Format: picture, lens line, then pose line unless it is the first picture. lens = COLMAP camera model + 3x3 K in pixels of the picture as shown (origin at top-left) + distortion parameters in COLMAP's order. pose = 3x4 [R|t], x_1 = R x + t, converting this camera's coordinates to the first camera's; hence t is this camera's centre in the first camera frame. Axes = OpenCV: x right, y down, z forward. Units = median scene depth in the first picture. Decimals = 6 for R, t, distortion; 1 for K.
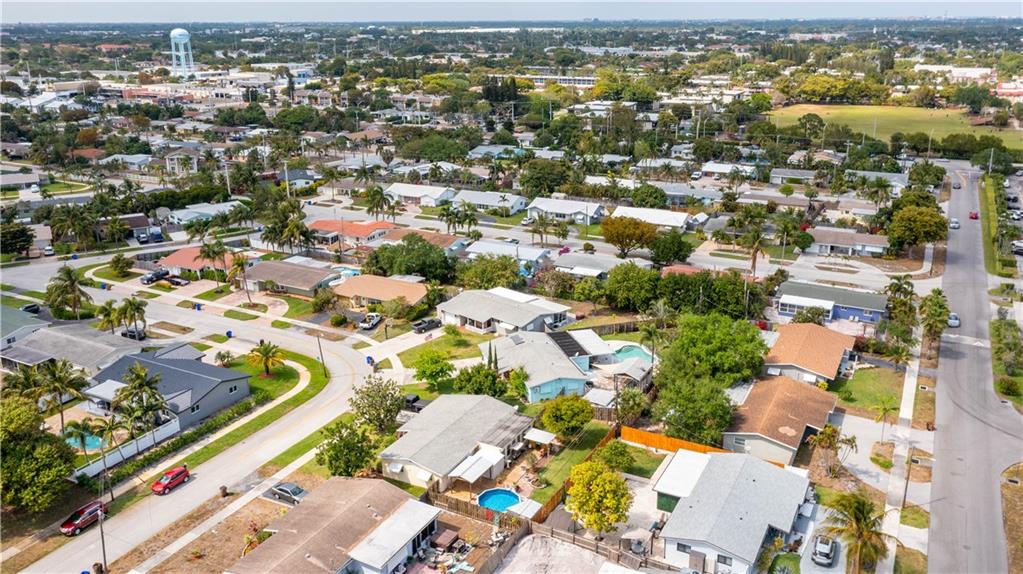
lens RADIAL K [[807.7, 0, 514.7], [0, 807.7, 285.4], [0, 0, 1]] dist [0.007648, 0.014371]
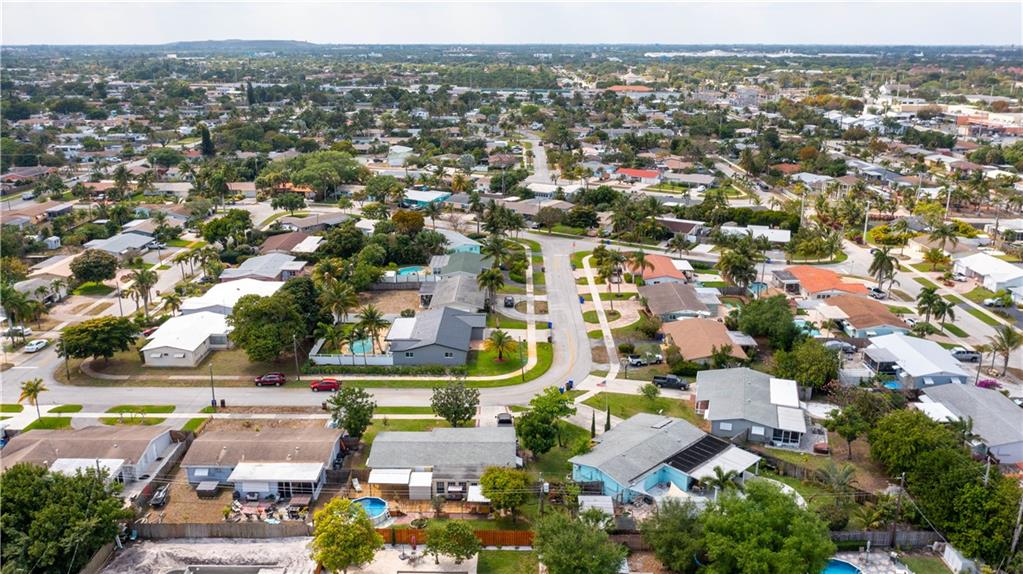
lens RADIAL K [[814.5, 0, 496.8], [0, 814.5, 286.1], [0, 0, 1]] dist [0.004368, 0.004834]
pose [[0.447139, 0.260772, -0.855608, 0.681975], [-0.280281, 0.949232, 0.142832, -0.158415], [0.849417, 0.175945, 0.497528, 0.437848]]
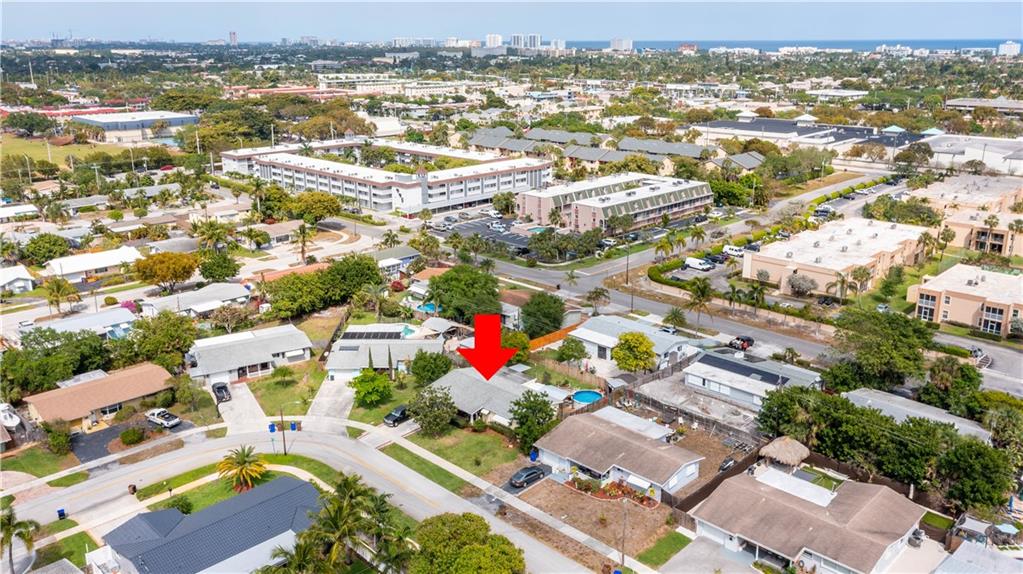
lens RADIAL K [[807.7, 0, 514.7], [0, 807.7, 285.4], [0, 0, 1]] dist [0.007648, 0.014371]
pose [[0.286224, -0.272054, 0.918729, -0.970314], [0.299686, 0.936156, 0.183849, -0.152635], [-0.910090, 0.222708, 0.349481, 0.458549]]
